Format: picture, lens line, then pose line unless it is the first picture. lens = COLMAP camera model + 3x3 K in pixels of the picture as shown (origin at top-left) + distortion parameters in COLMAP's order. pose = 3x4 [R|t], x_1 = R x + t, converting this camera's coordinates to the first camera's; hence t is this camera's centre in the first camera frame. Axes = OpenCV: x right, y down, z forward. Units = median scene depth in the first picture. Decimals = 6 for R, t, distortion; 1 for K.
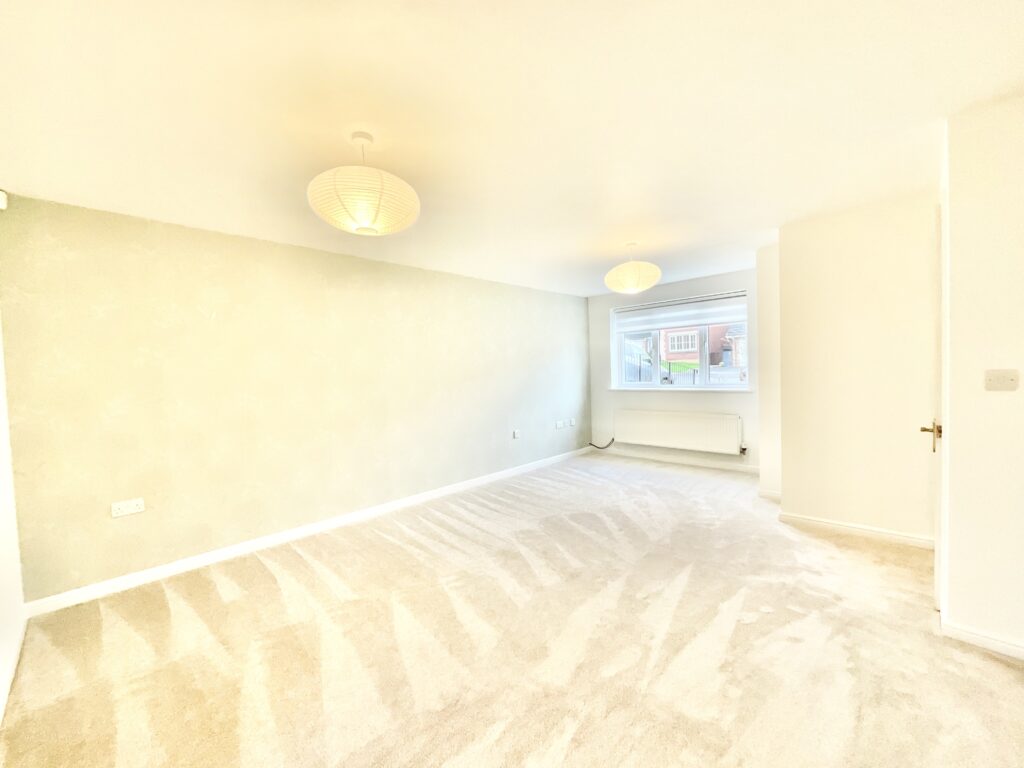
lens RADIAL K [[413.2, 0, 507.7], [0, 413.2, 385.0], [0, 0, 1]] dist [0.000822, 0.000610]
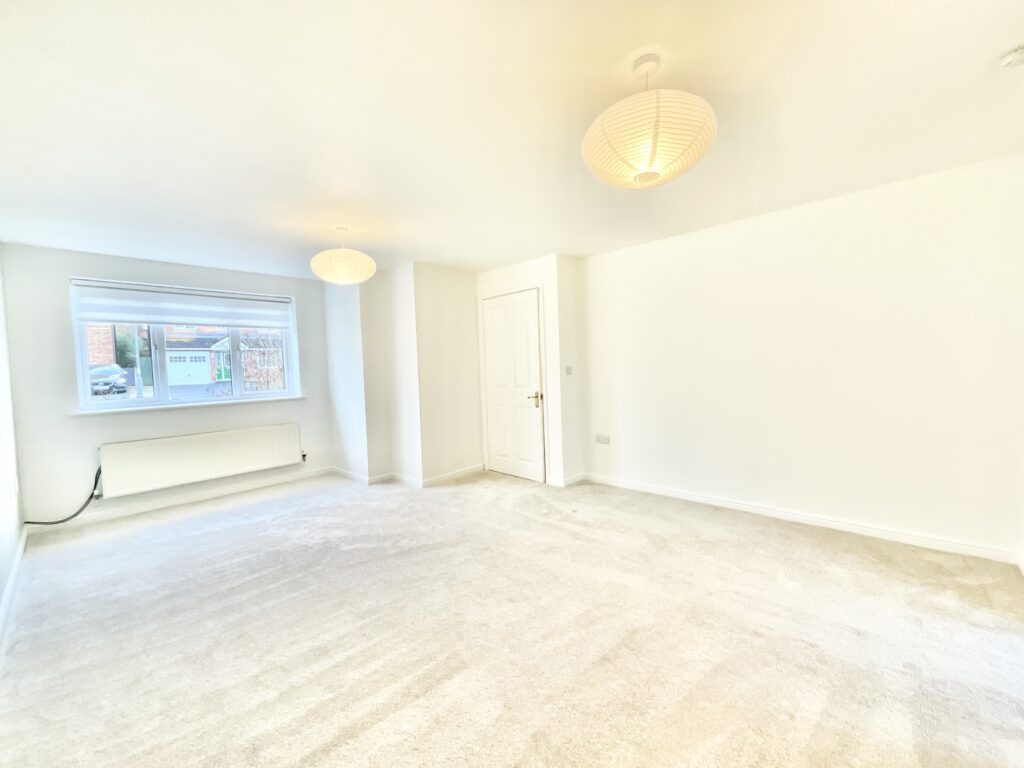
lens RADIAL K [[413.2, 0, 507.7], [0, 413.2, 385.0], [0, 0, 1]] dist [0.000822, 0.000610]
pose [[-0.016144, -0.013770, 0.999775, -0.546151], [0.071800, 0.997308, 0.014895, 0.006251], [-0.997288, 0.072024, -0.015112, 0.627450]]
